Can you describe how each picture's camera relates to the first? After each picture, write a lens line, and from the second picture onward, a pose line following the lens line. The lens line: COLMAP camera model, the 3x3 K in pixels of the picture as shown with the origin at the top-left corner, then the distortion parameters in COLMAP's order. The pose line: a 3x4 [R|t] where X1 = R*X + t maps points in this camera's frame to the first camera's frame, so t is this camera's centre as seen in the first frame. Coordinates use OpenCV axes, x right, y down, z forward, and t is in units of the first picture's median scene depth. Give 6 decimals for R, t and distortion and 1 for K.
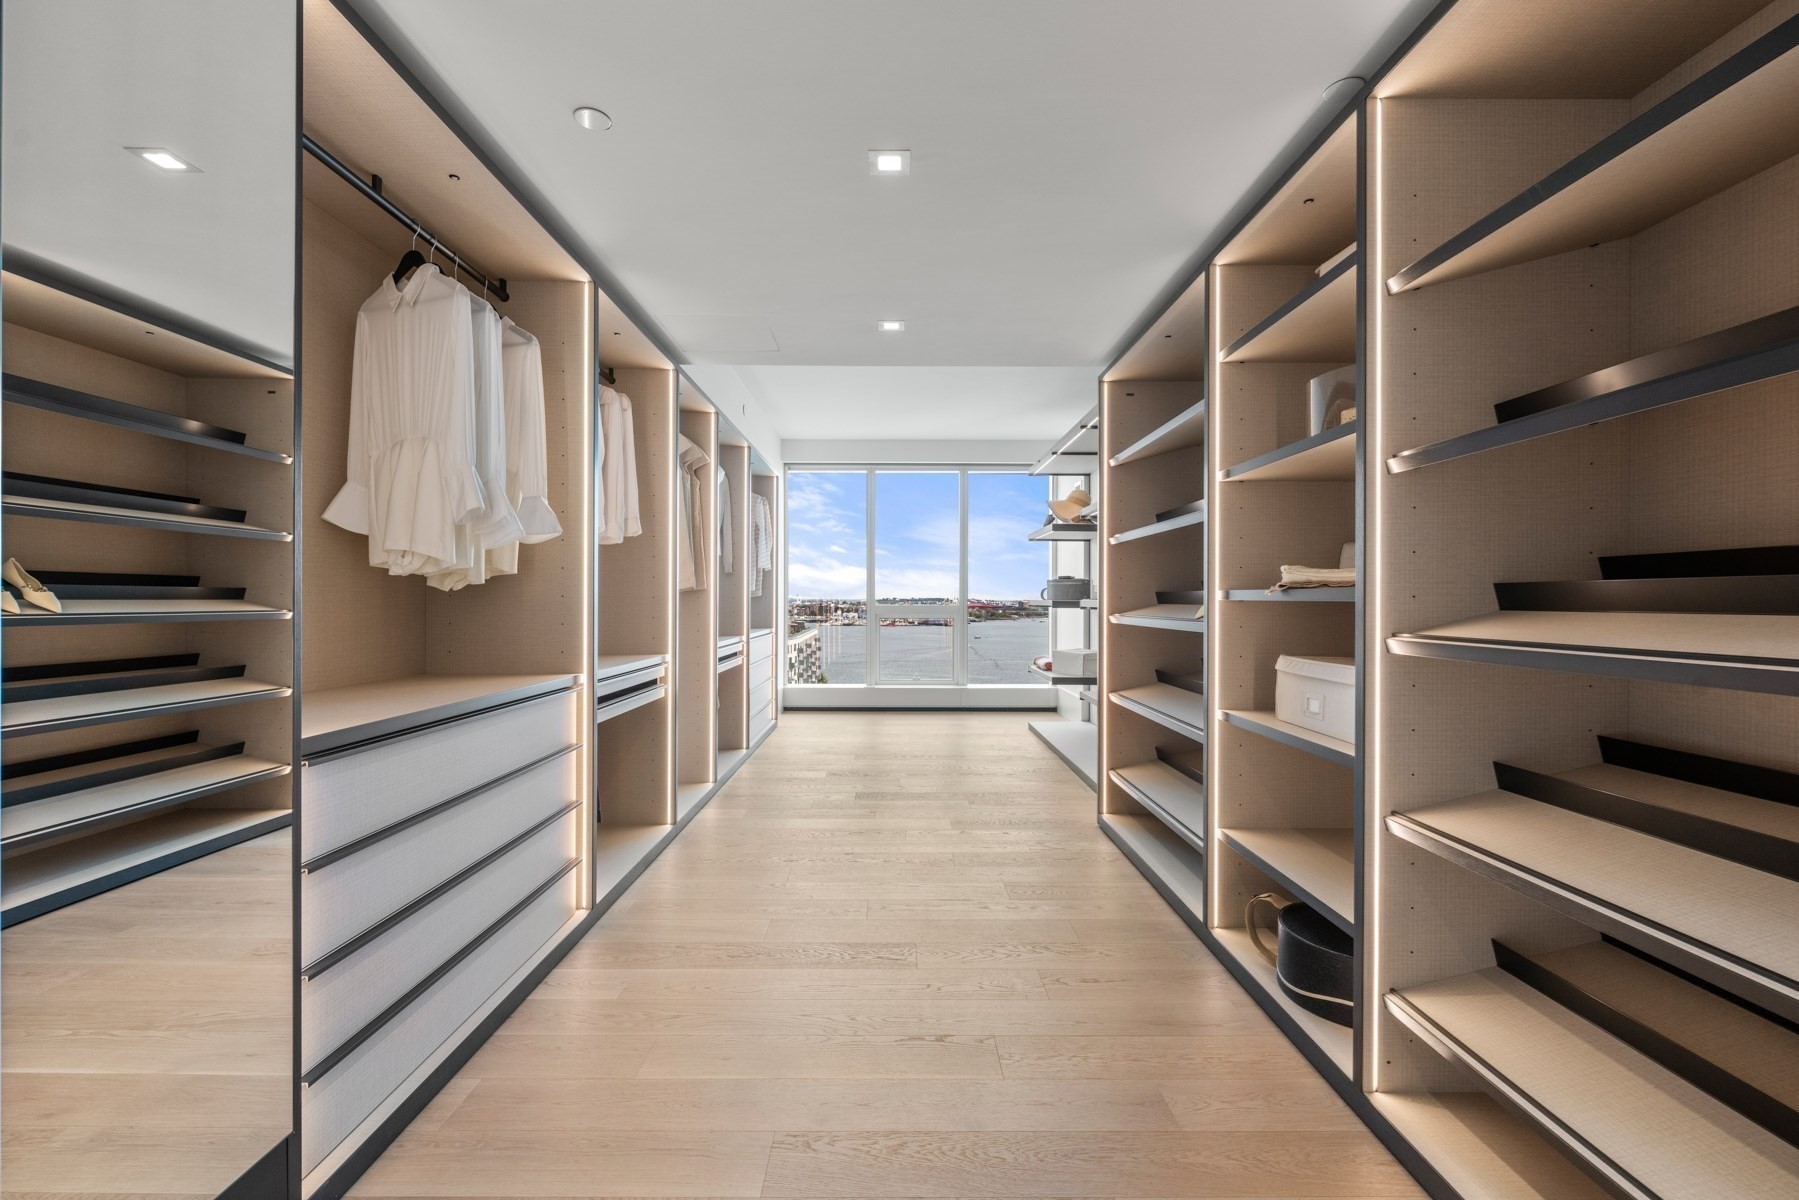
lens RADIAL K [[764.5, 0, 888.1], [0, 764.5, 598.0], [0, 0, 1]] dist [0.000323, -0.000250]
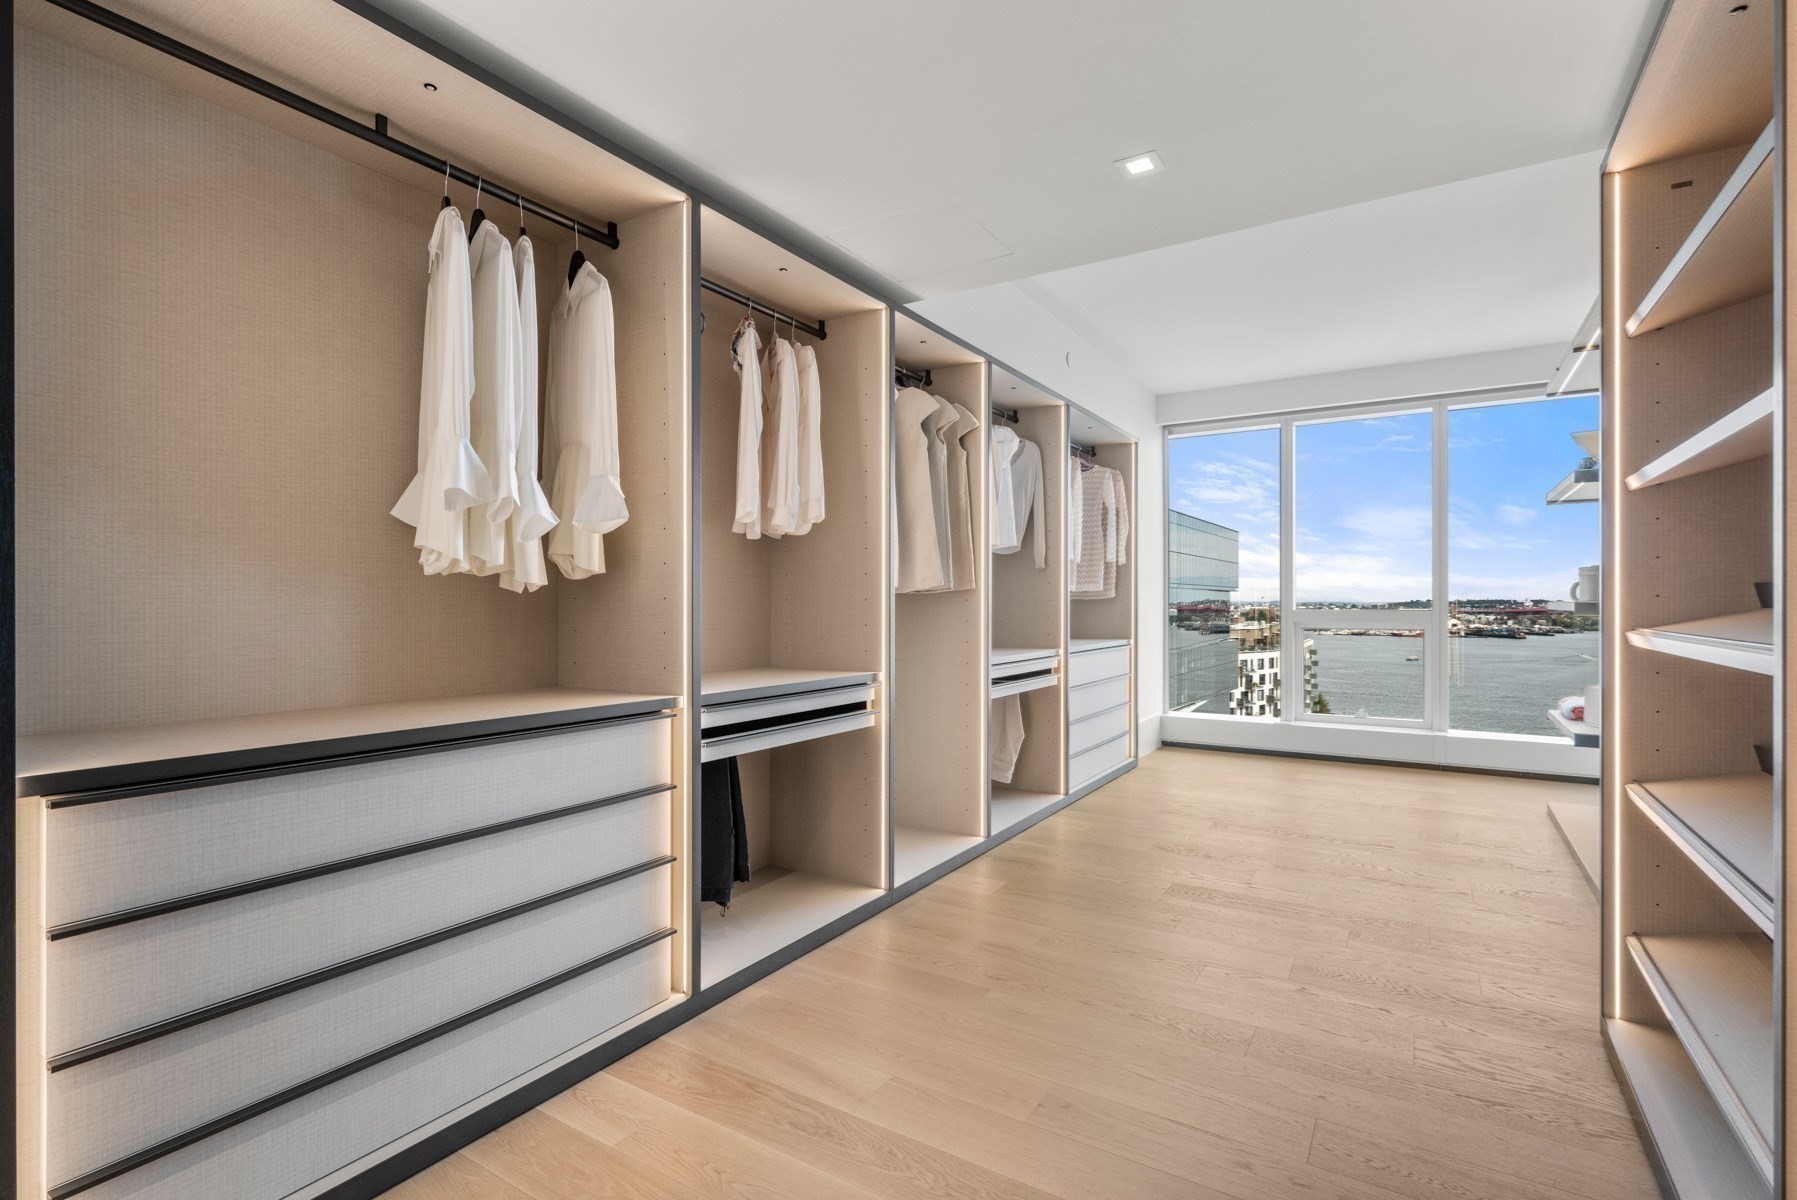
lens RADIAL K [[842.9, 0, 884.0], [0, 842.9, 602.1], [0, 0, 1]] dist [-0.002411, 0.000373]
pose [[0.844531, -0.003562, -0.535494, 0.144034], [0.004066, 0.999992, -0.000238, 0.001641], [0.535491, -0.001976, 0.844539, 0.221687]]
